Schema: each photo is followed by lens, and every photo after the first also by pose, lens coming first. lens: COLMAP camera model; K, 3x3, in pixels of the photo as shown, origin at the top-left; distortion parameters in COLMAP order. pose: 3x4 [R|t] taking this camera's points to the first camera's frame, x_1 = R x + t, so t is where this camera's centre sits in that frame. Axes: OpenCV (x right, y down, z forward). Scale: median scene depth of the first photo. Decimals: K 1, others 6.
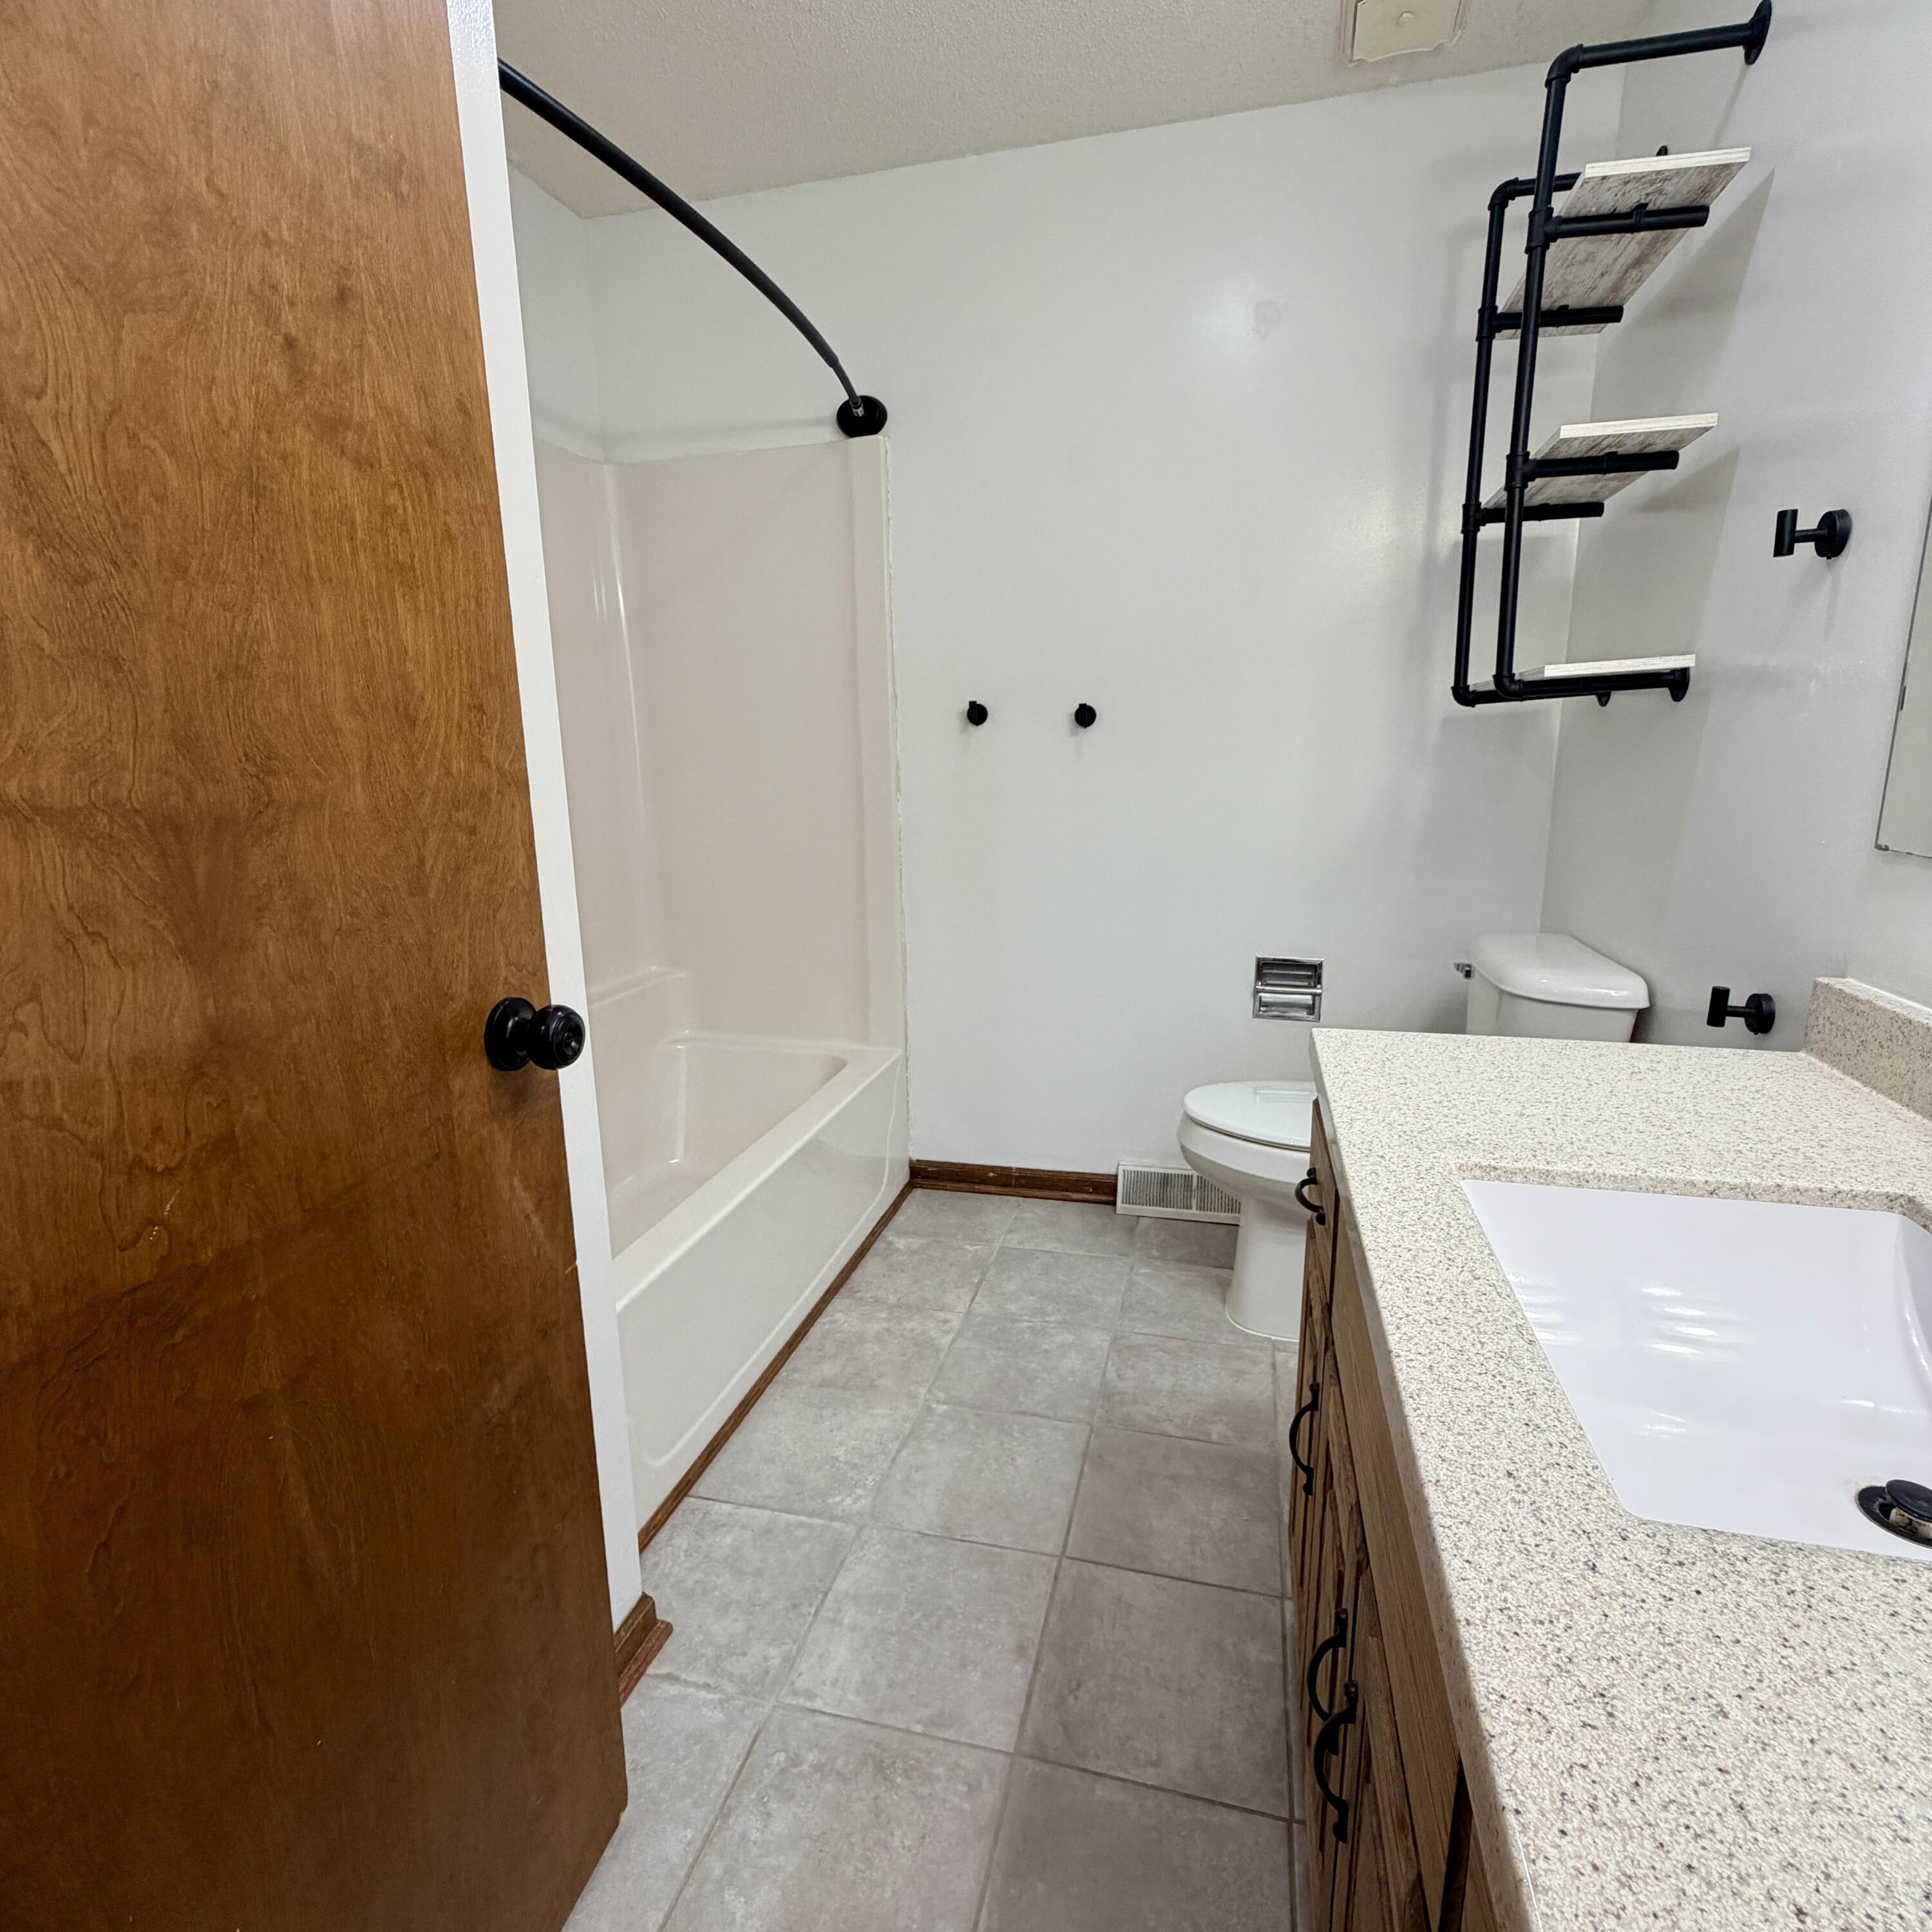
lens RADIAL K [[1032.4, 0, 966.0], [0, 1032.4, 966.0], [0, 0, 1]] dist [-0.000790, 0.001449]
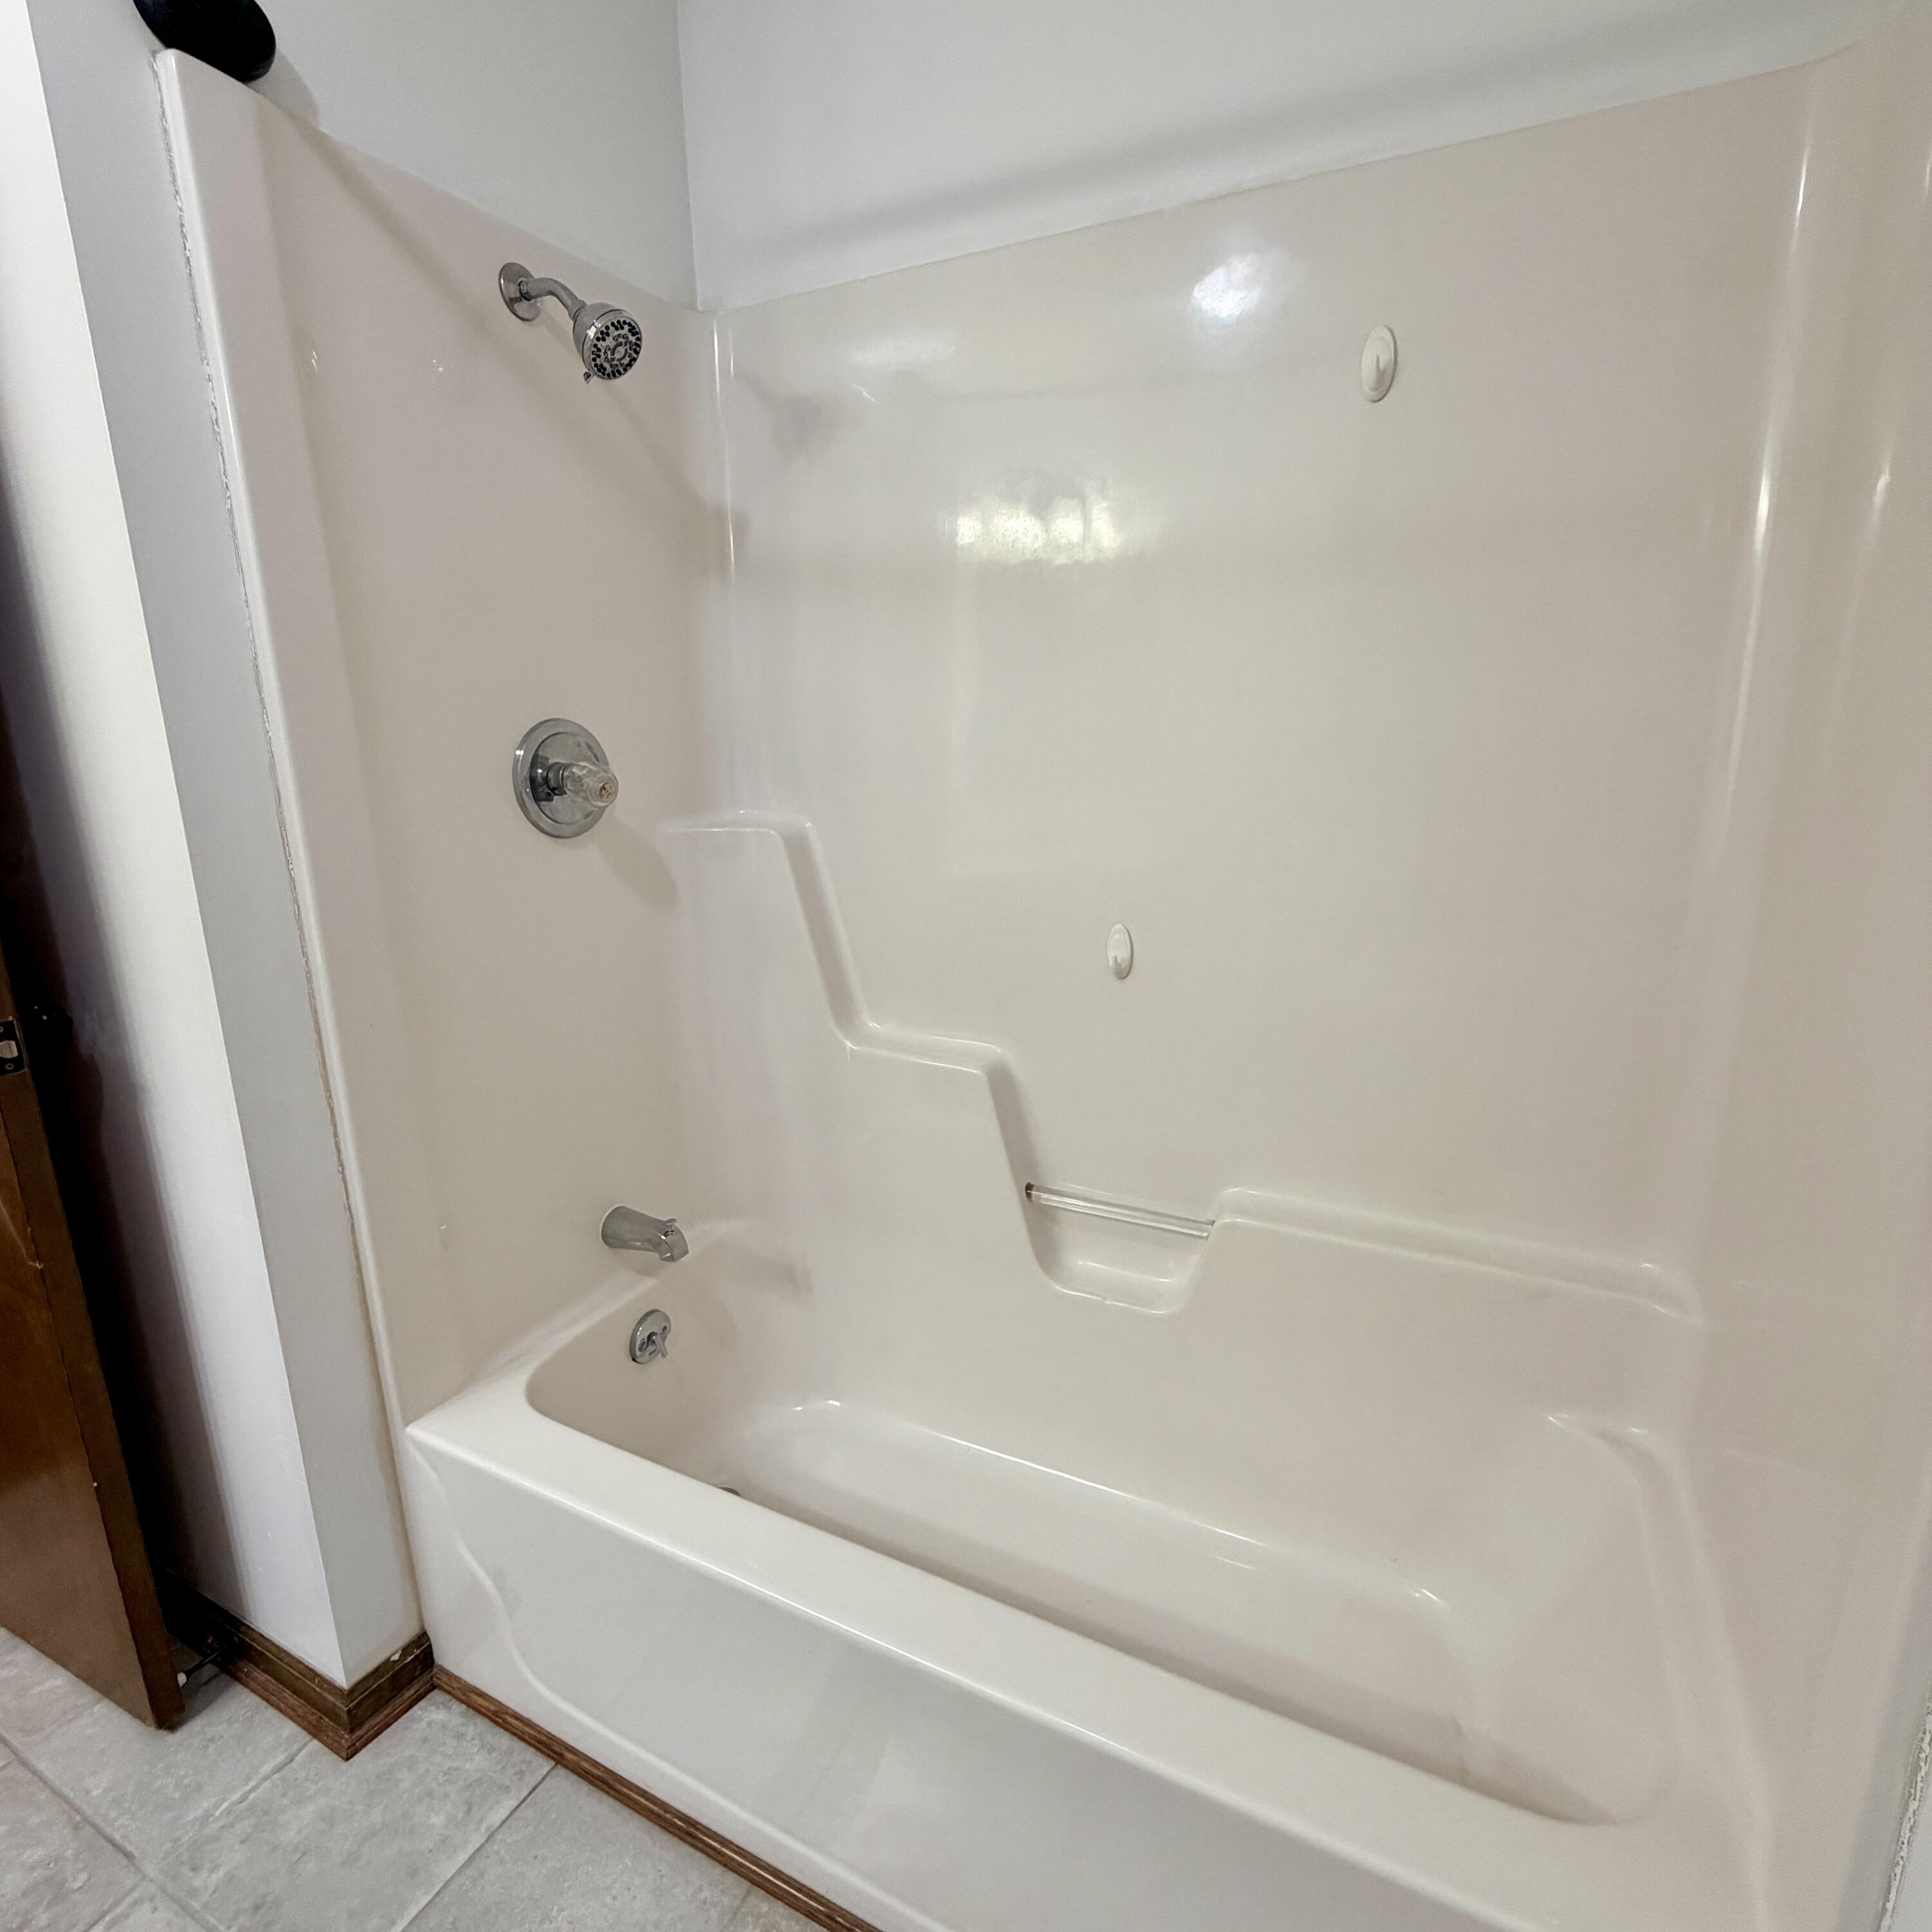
lens RADIAL K [[1032.4, 0, 966.0], [0, 1032.4, 966.0], [0, 0, 1]] dist [-0.000790, 0.001449]
pose [[-0.208442, 0.257203, -0.943609, 0.304407], [-0.182518, 0.937623, 0.295889, -0.418618], [0.960853, 0.233901, -0.148496, 1.585557]]
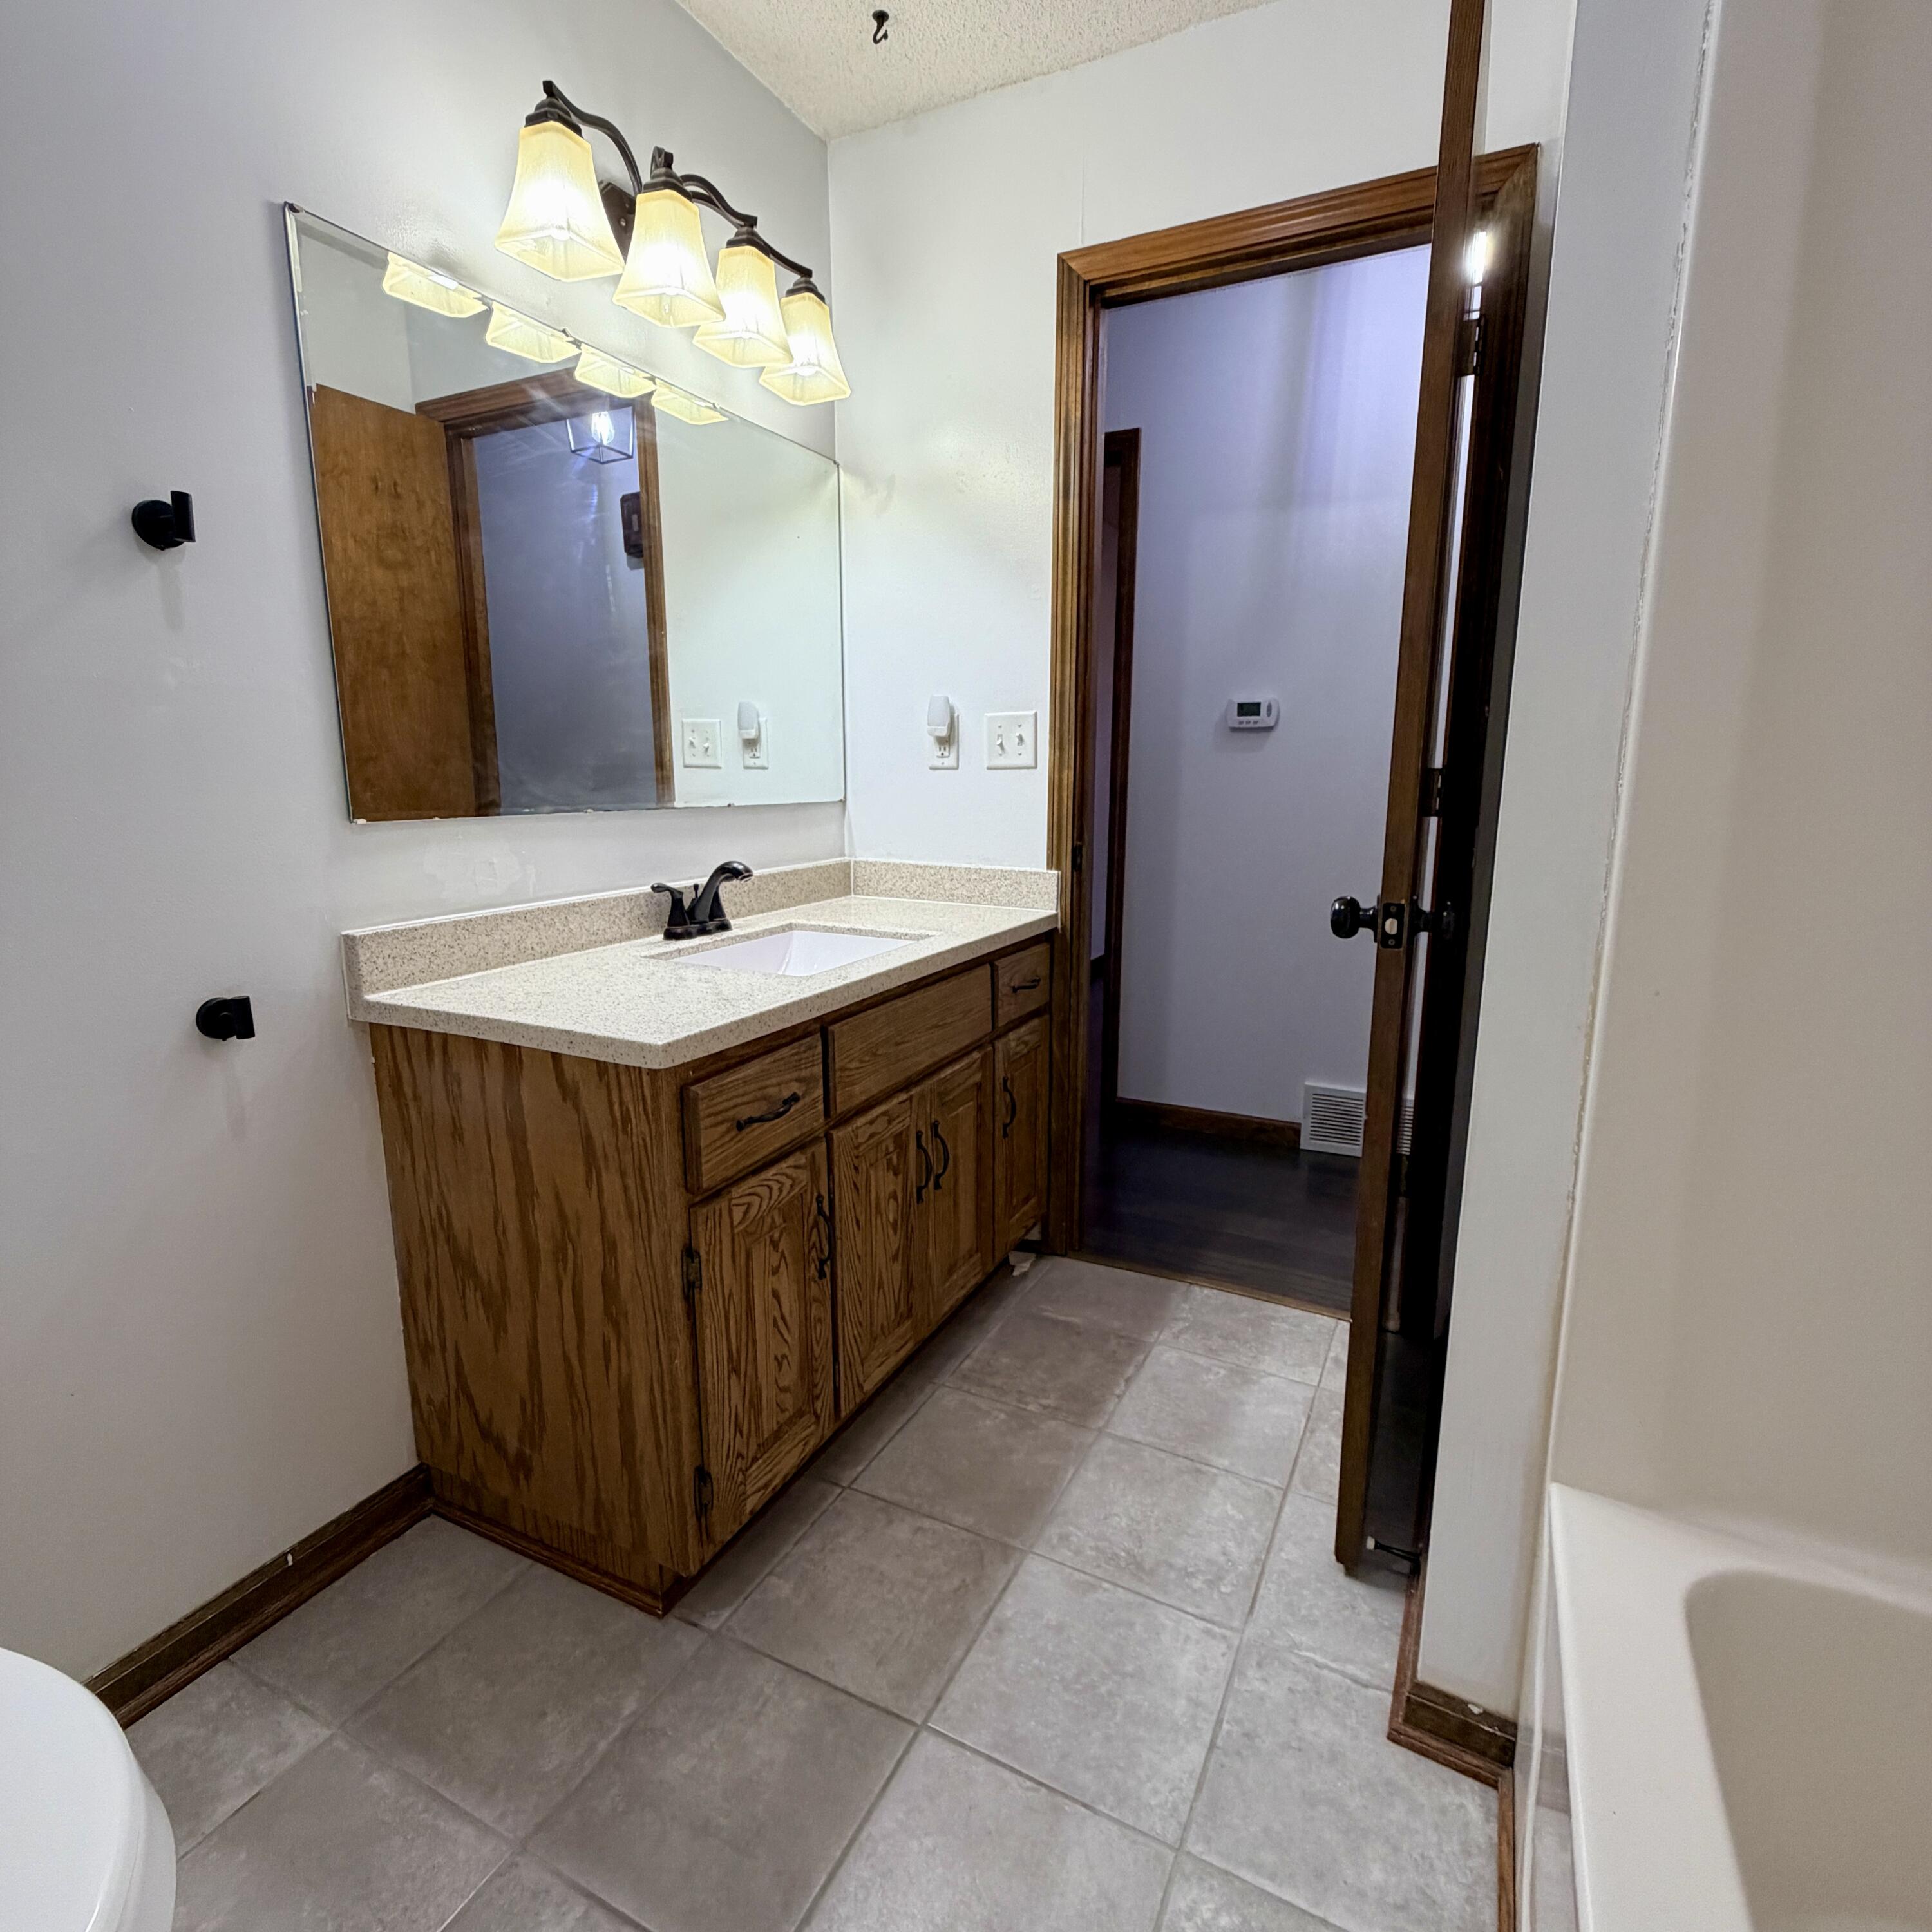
lens RADIAL K [[1032.4, 0, 966.0], [0, 1032.4, 966.0], [0, 0, 1]] dist [-0.000790, 0.001449]
pose [[-0.978588, -0.021102, 0.204745, -0.107544], [0.060137, 0.922016, 0.382453, -0.323345], [-0.196849, 0.386577, -0.901004, 1.687519]]
